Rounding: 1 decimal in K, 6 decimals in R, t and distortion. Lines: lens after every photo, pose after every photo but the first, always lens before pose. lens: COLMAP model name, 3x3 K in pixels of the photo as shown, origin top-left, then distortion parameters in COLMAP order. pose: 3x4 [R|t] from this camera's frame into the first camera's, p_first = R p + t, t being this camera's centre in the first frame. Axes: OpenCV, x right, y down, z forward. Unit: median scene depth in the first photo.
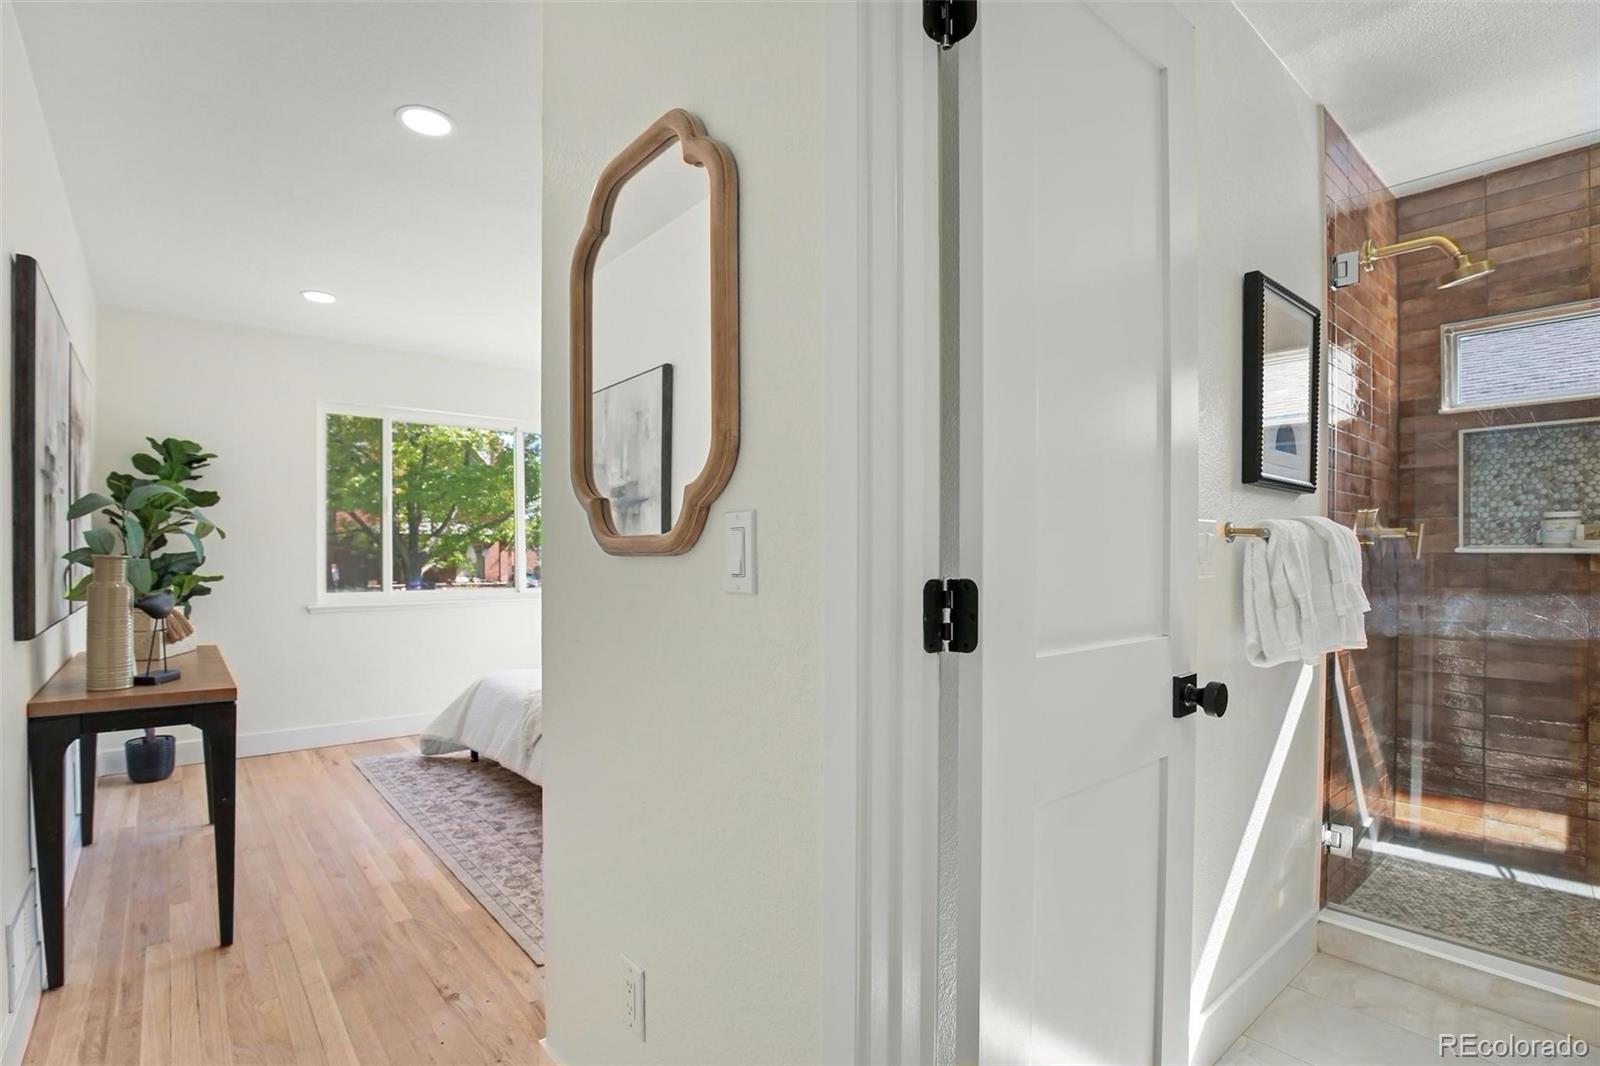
lens RADIAL K [[765.8, 0, 771.0], [0, 765.8, 560.7], [0, 0, 1]] dist [-0.027986, 0.000247]
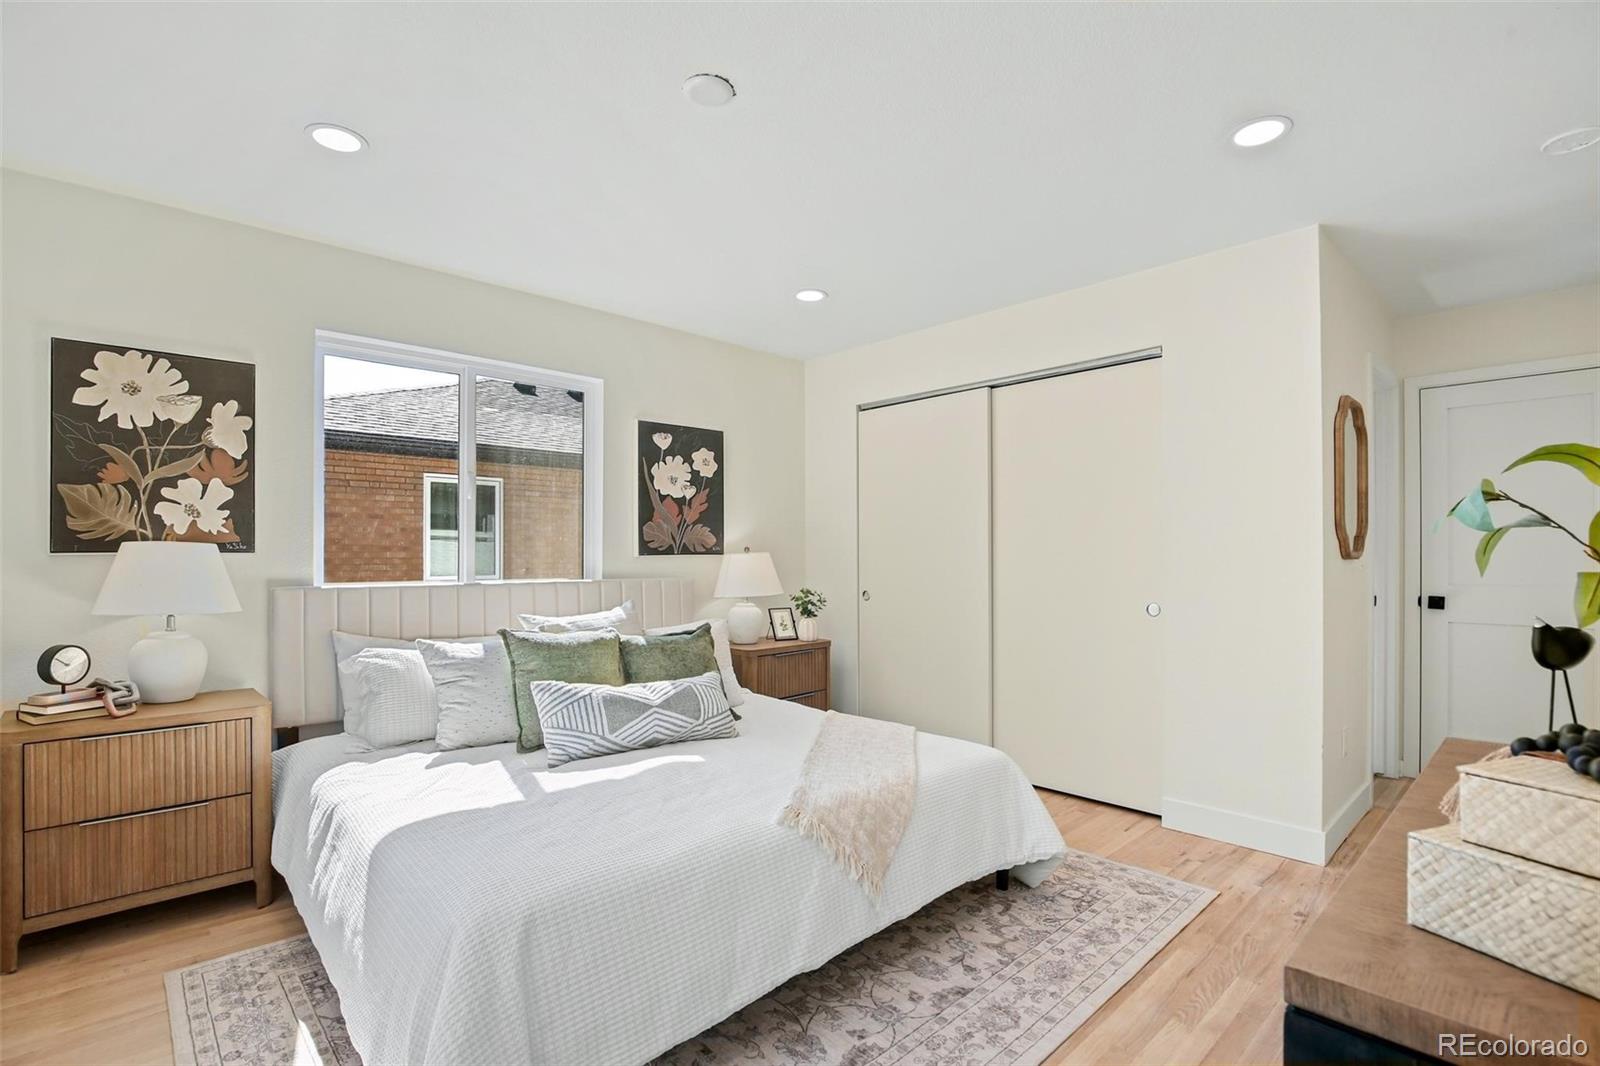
lens RADIAL K [[739.9, 0, 800.7], [0, 739.9, 552.7], [0, 0, 1]] dist [-0.024674, 0.001497]
pose [[-0.074398, 0.002779, 0.997225, -0.851849], [0.008531, 0.999961, -0.002150, -0.014005], [-0.997192, 0.008347, -0.074418, 1.042558]]
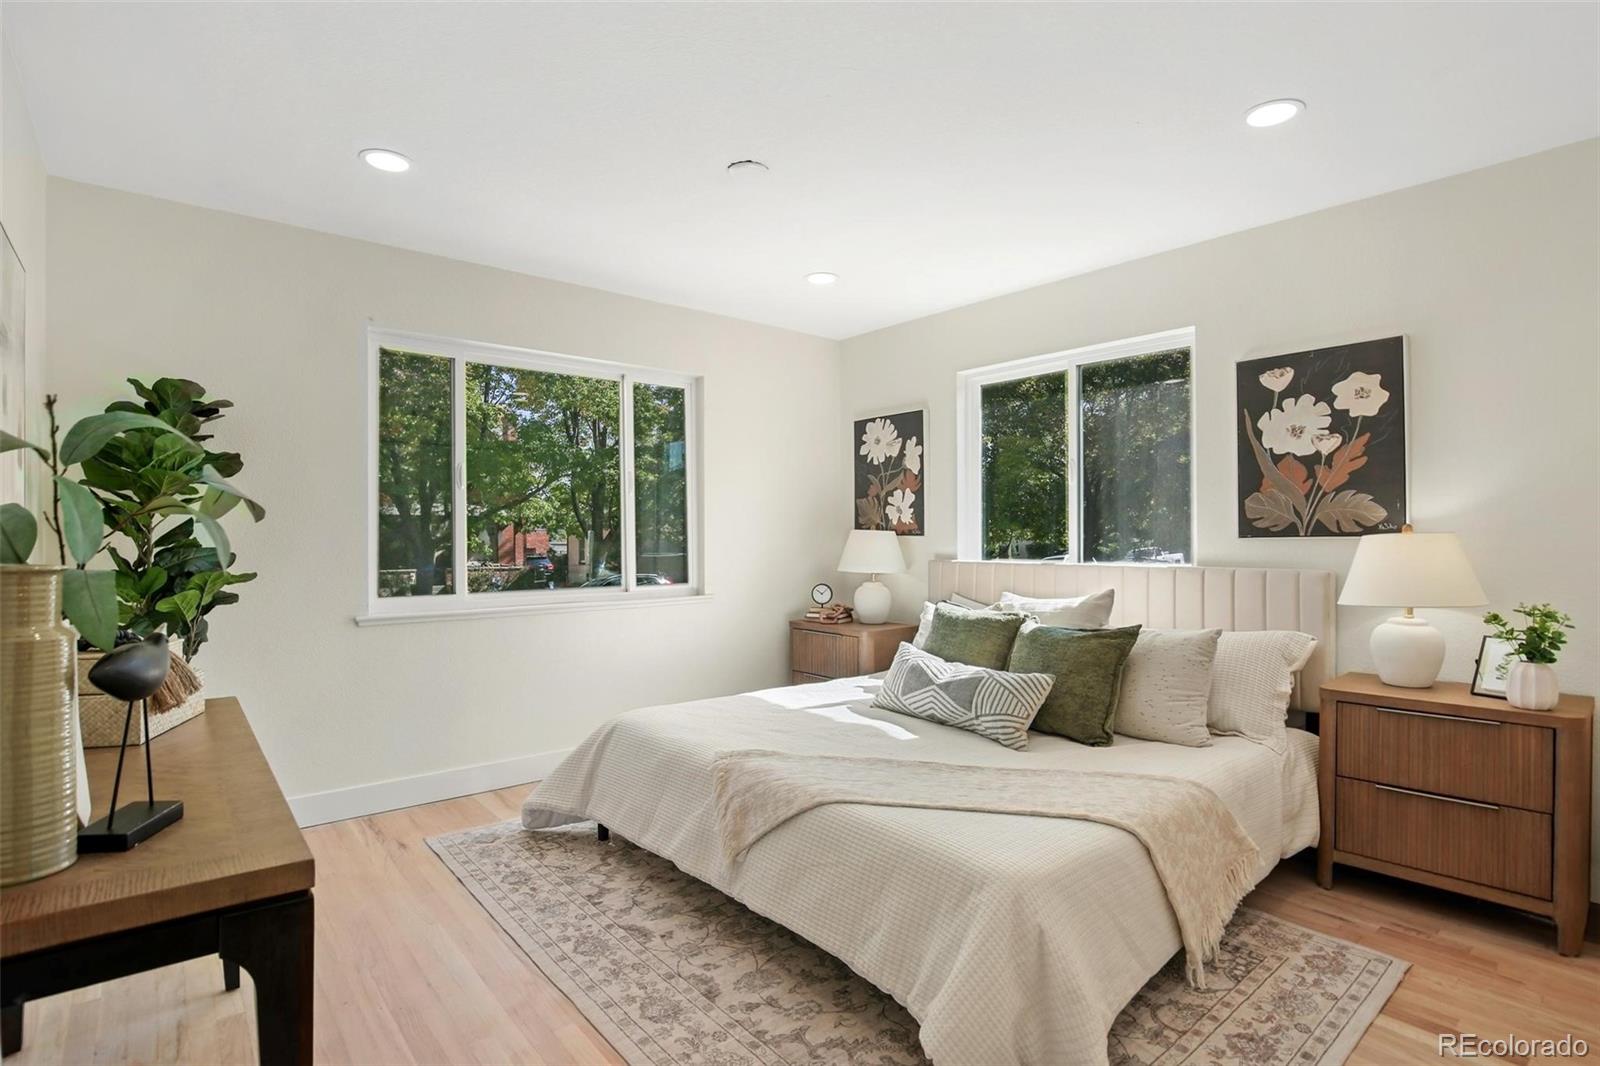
lens RADIAL K [[787.3, 0, 804.0], [0, 787.3, 540.0], [0, 0, 1]] dist [-0.027643, 0.001067]
pose [[0.999714, -0.001452, 0.023889, -0.262566], [0.001548, 0.999991, -0.003992, -0.009245], [-0.023883, 0.004027, 0.999707, 0.326966]]
